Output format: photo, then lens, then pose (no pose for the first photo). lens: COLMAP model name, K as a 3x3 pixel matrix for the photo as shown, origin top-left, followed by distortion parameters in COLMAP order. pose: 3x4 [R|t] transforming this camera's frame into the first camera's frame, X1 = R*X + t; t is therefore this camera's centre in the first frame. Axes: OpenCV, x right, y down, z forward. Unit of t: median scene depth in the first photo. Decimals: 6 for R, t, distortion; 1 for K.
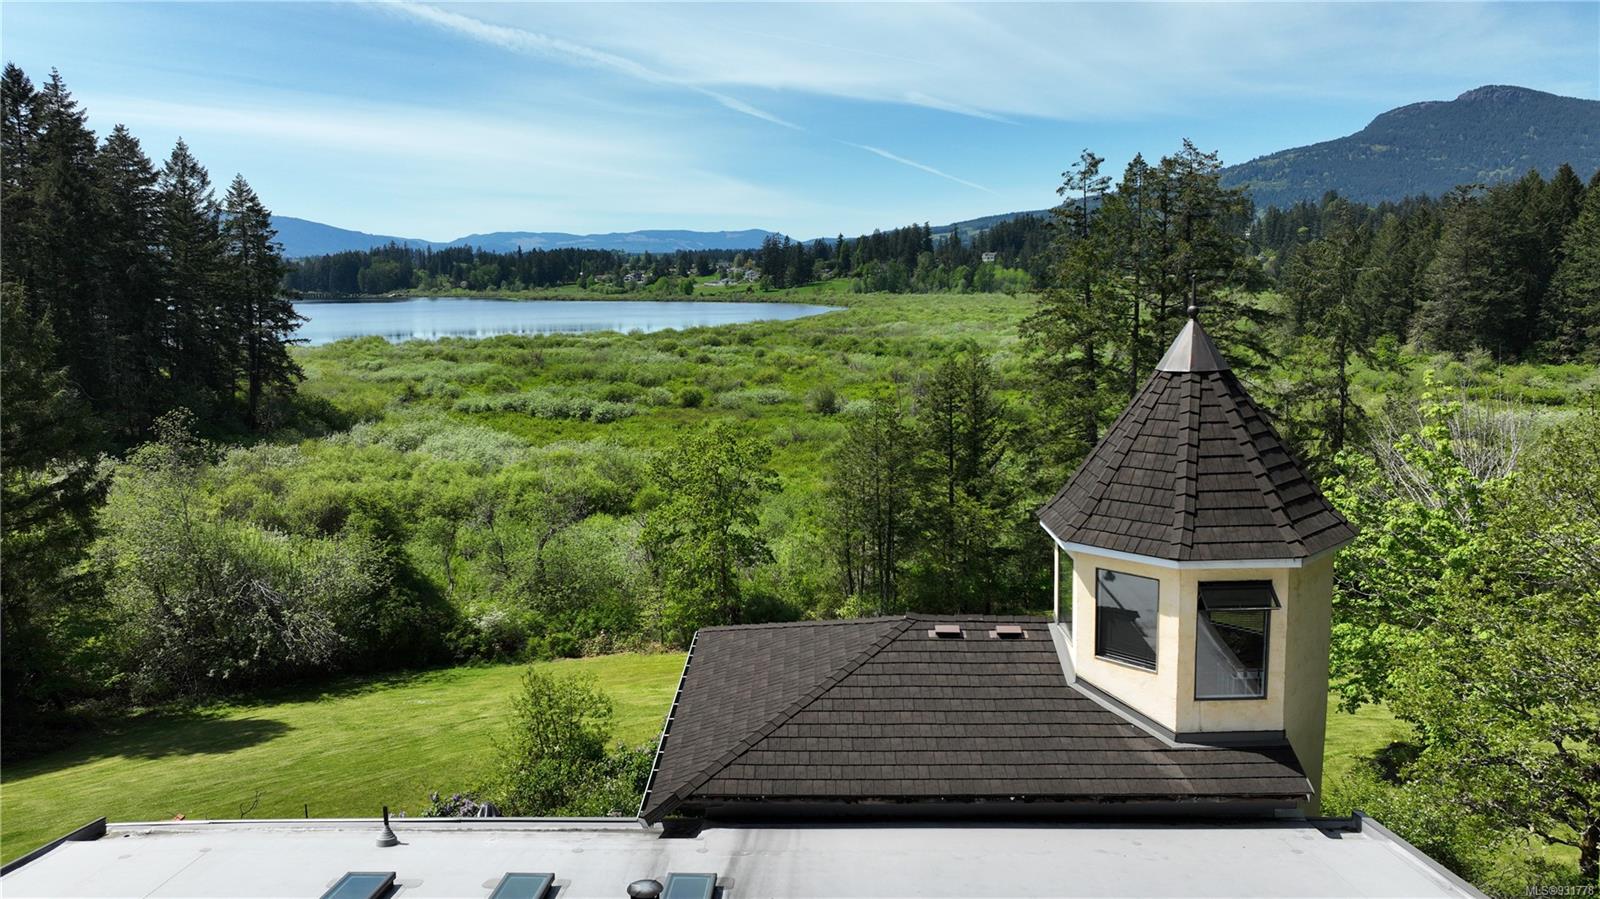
lens RADIAL K [[1142.0, 0, 800.0], [0, 1142.0, 449.5], [0, 0, 1]] dist [0.029121, 0.000901]
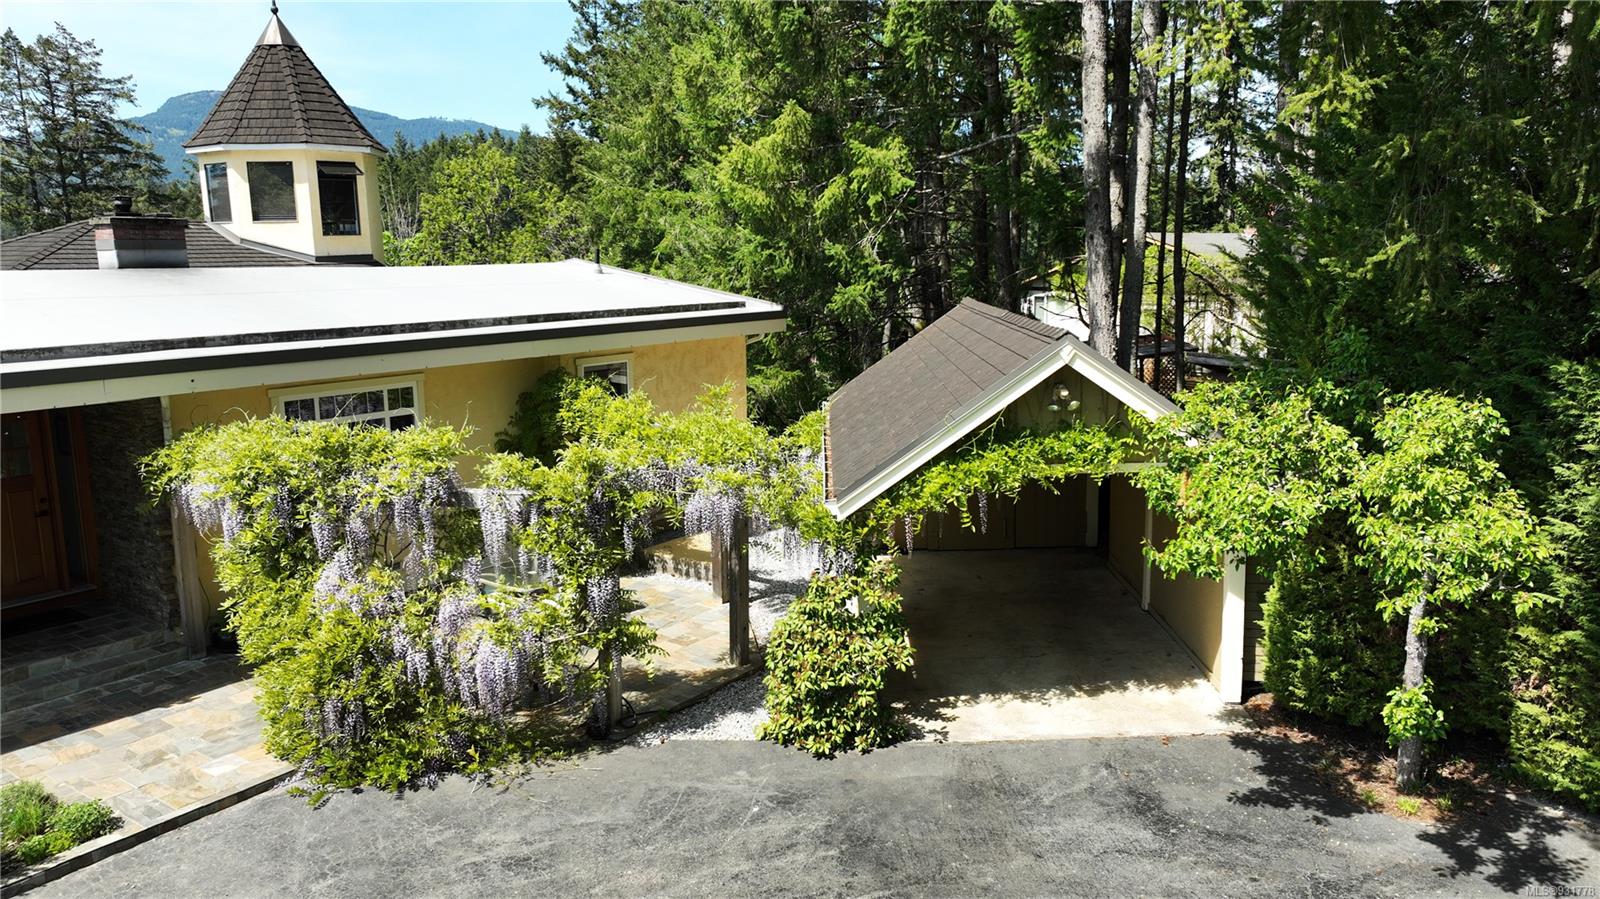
lens RADIAL K [[1142.0, 0, 800.0], [0, 1142.0, 449.5], [0, 0, 1]] dist [0.029121, 0.000901]
pose [[0.593966, -0.135608, 0.792978, -0.604949], [0.126023, 0.989206, 0.074770, 0.474767], [-0.794558, 0.055523, 0.604644, -0.551994]]
